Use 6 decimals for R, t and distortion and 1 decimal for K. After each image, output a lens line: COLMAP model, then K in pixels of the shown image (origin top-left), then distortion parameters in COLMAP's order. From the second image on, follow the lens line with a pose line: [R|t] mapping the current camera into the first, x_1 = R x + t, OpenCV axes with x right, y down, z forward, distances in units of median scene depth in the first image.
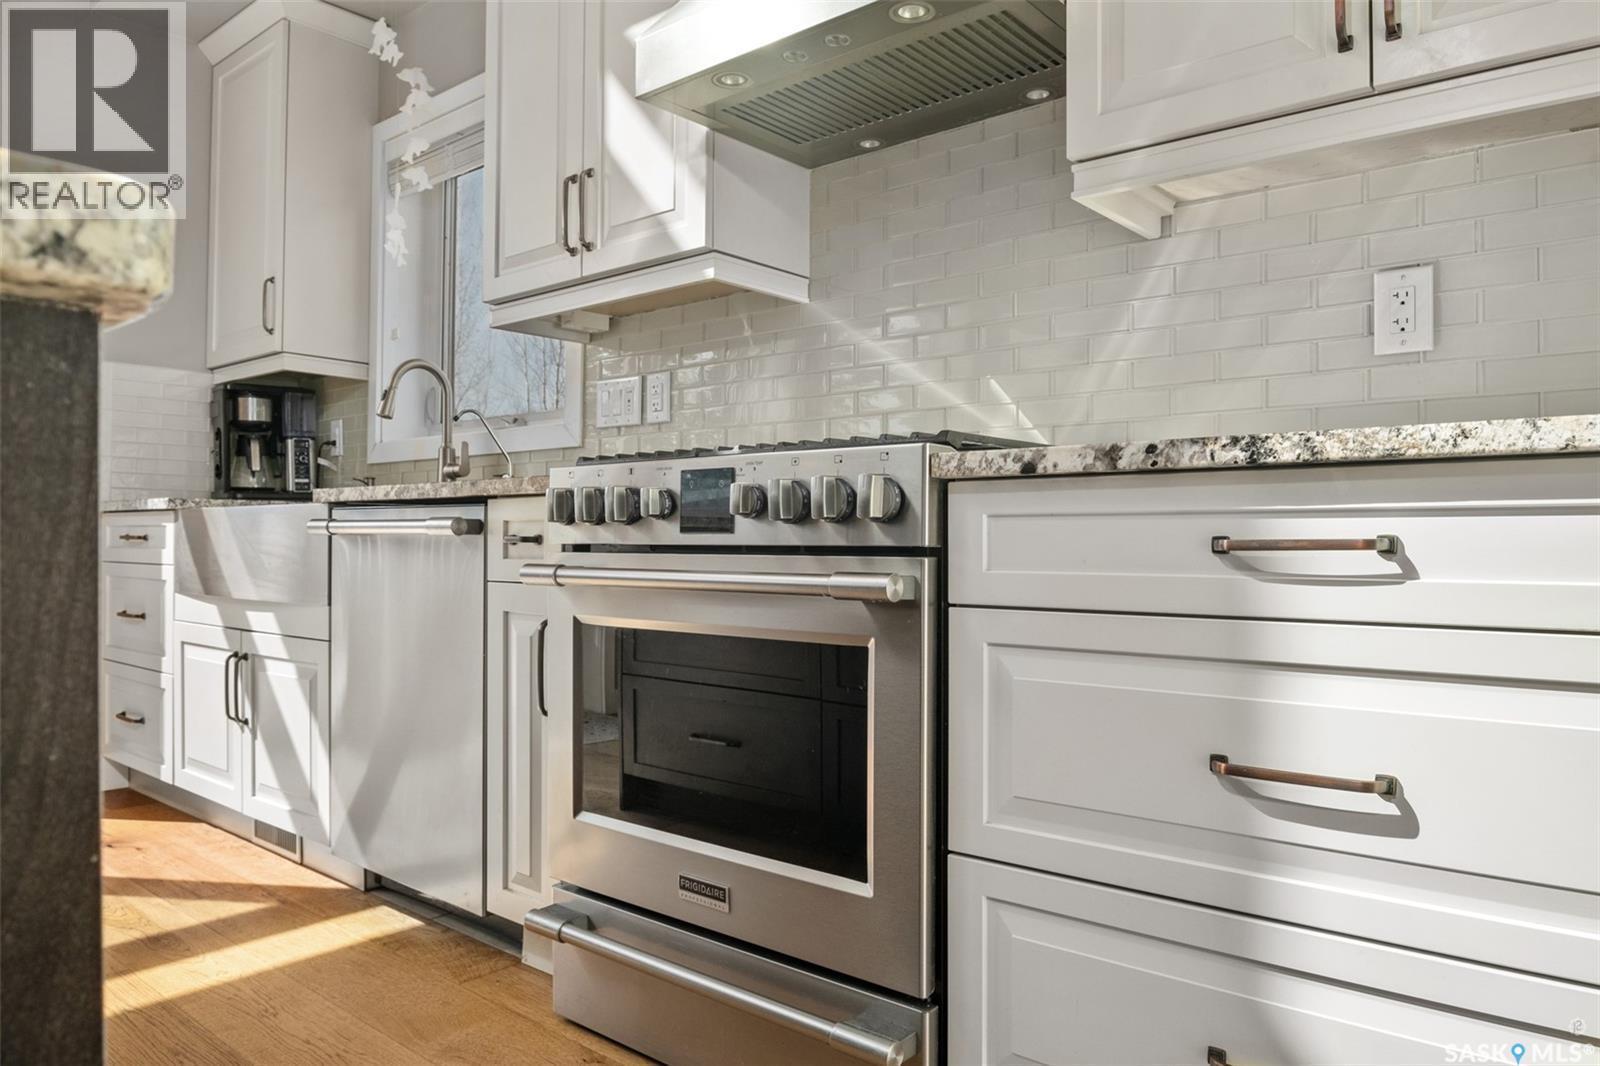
lens RADIAL K [[1092.1, 0, 792.4], [0, 1092.1, 537.3], [0, 0, 1]] dist [-0.029205, -0.001458]
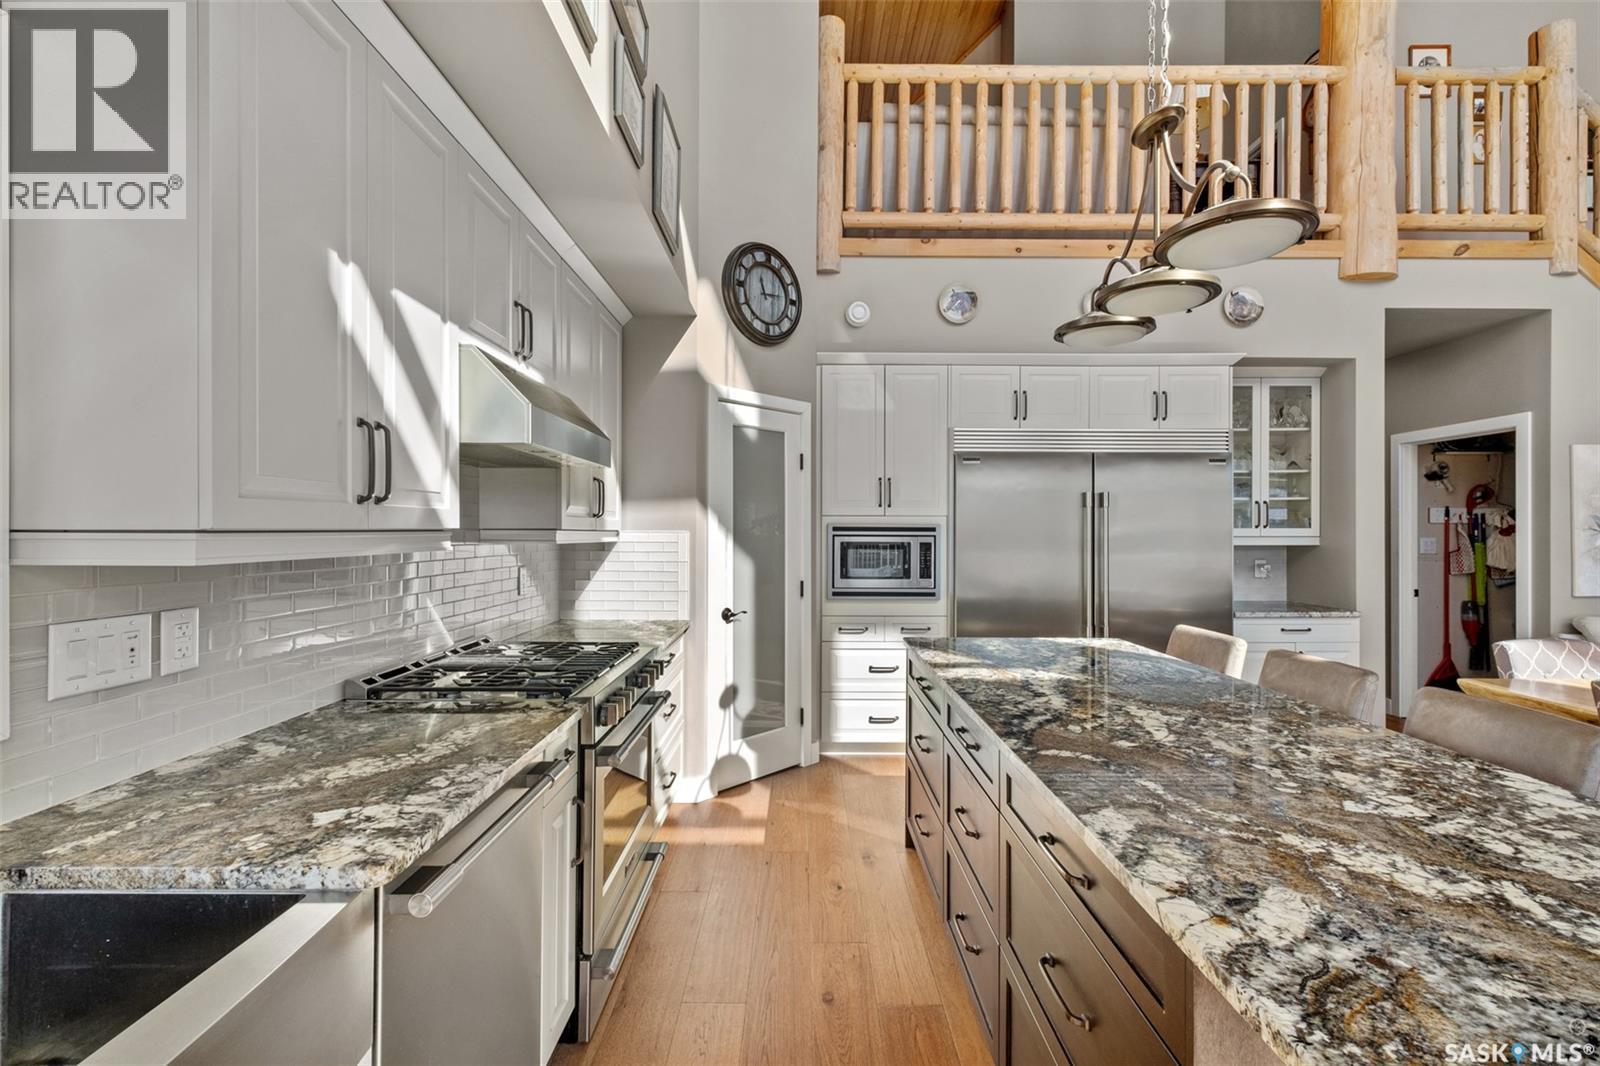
lens RADIAL K [[678.2, 0, 802.5], [0, 678.2, 527.6], [0, 0, 1]] dist [0.010690, -0.002494]
pose [[-0.653978, -0.001876, 0.756511, -0.753847], [-0.005567, 0.999982, -0.002334, -0.198783], [-0.756493, -0.005738, -0.653976, 0.912222]]
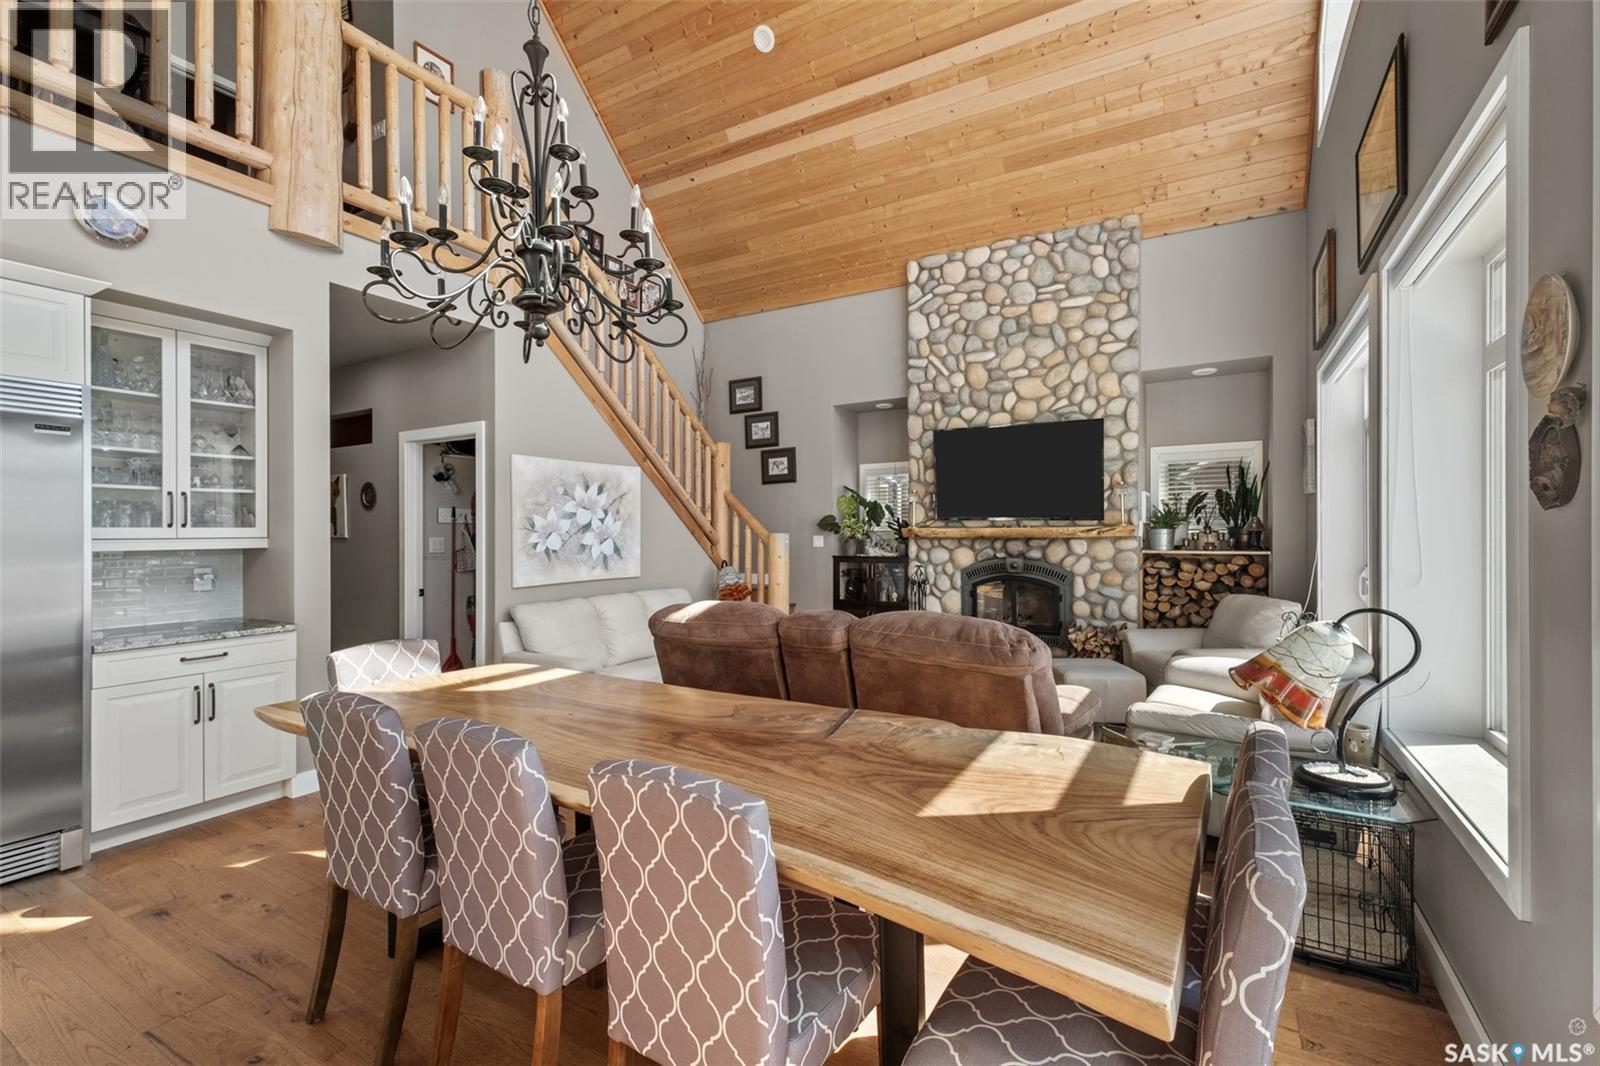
lens RADIAL K [[698.5, 0, 803.3], [0, 698.5, 529.1], [0, 0, 1]] dist [0.010913, -0.003441]
pose [[-0.984588, -0.001123, -0.174887, -1.122165], [-0.000260, 0.999988, -0.004955, -0.198446], [0.174890, -0.004833, -0.984576, 0.498586]]
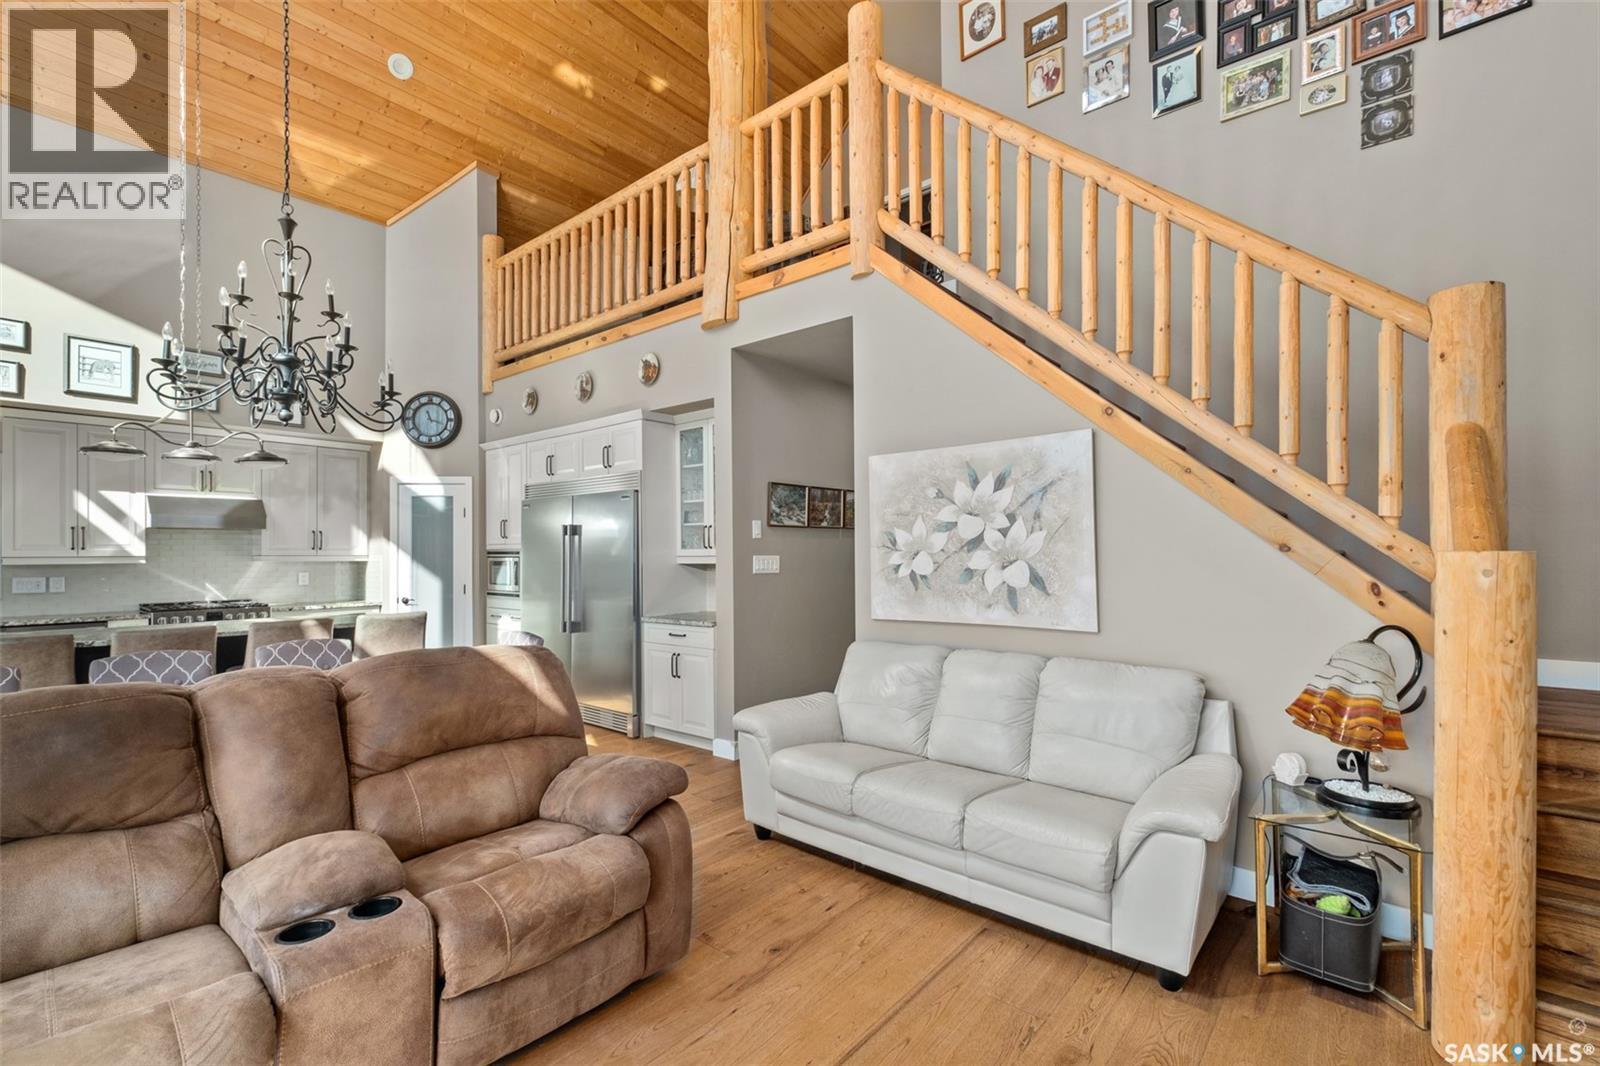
lens RADIAL K [[698.5, 0, 806.9], [0, 698.5, 547.3], [0, 0, 1]] dist [0.010913, -0.003441]
pose [[-0.013385, 0.004899, 0.999898, -2.104660], [0.006224, 0.999969, -0.004816, -0.200461], [-0.999891, 0.006159, -0.013415, -1.134157]]
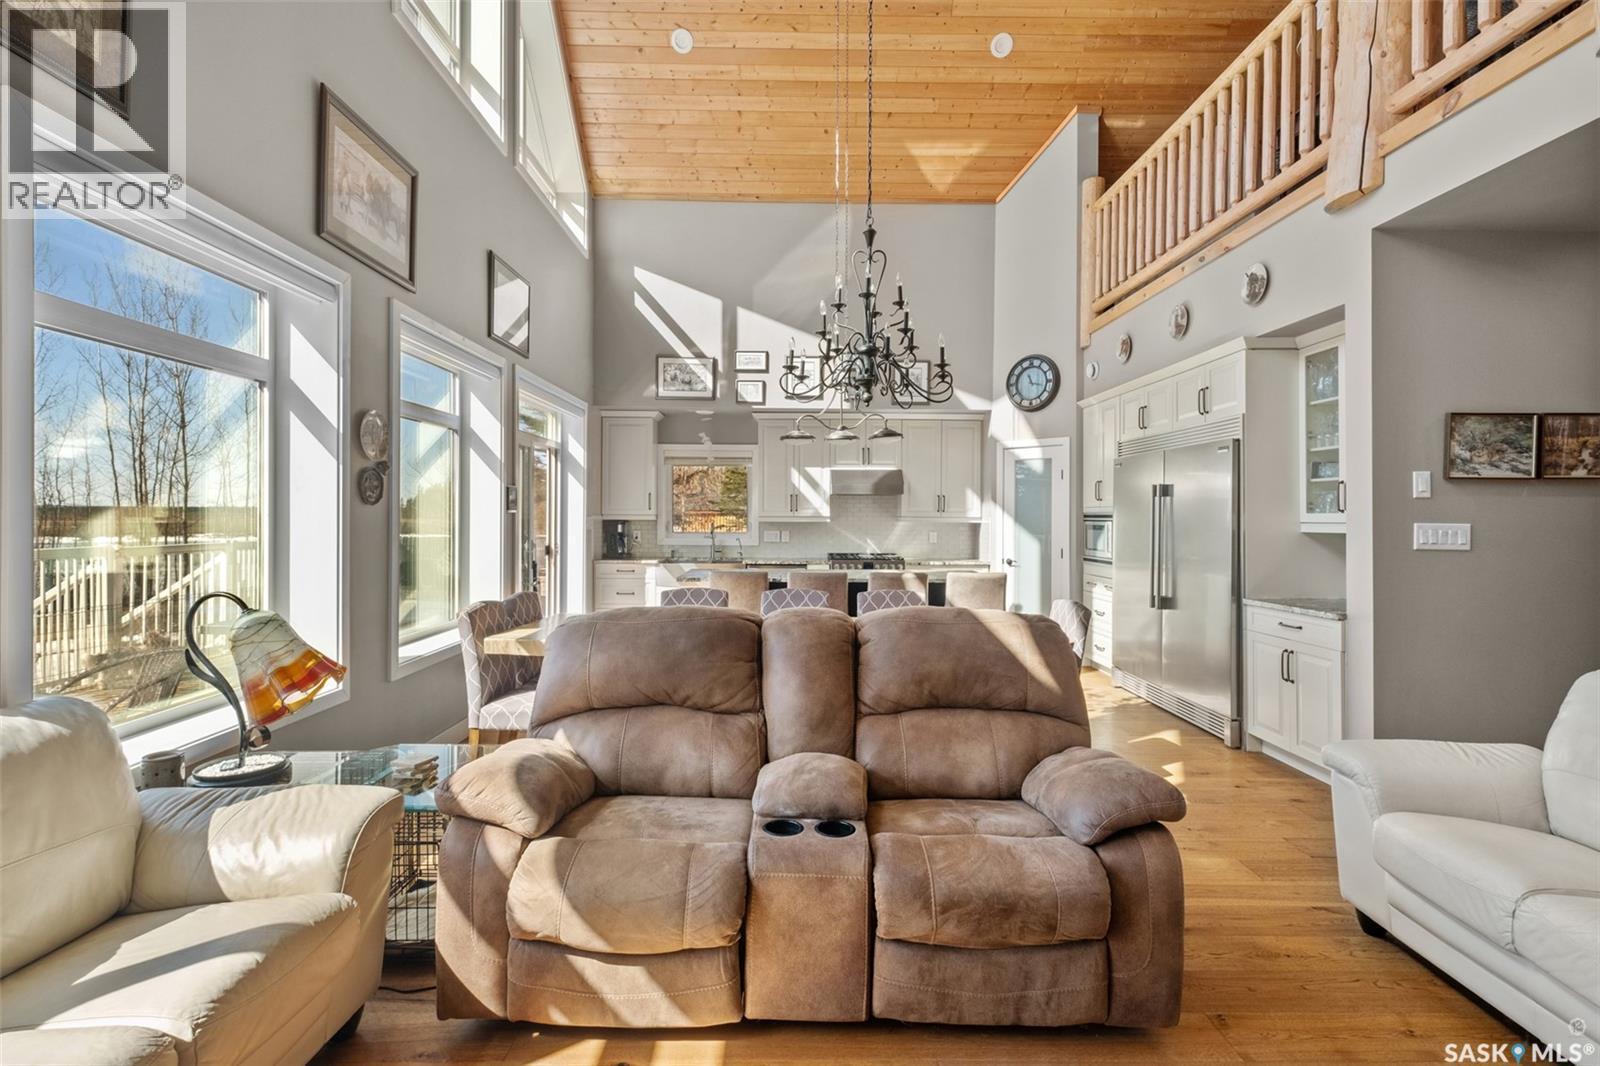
lens RADIAL K [[752.6, 0, 798.0], [0, 752.6, 513.6], [0, 0, 1]] dist [0.008793, -0.002256]
pose [[0.751368, 0.003658, 0.659873, -2.003267], [-0.002045, 0.999993, -0.003215, -0.198544], [-0.659880, 0.001066, 0.751371, -1.295452]]
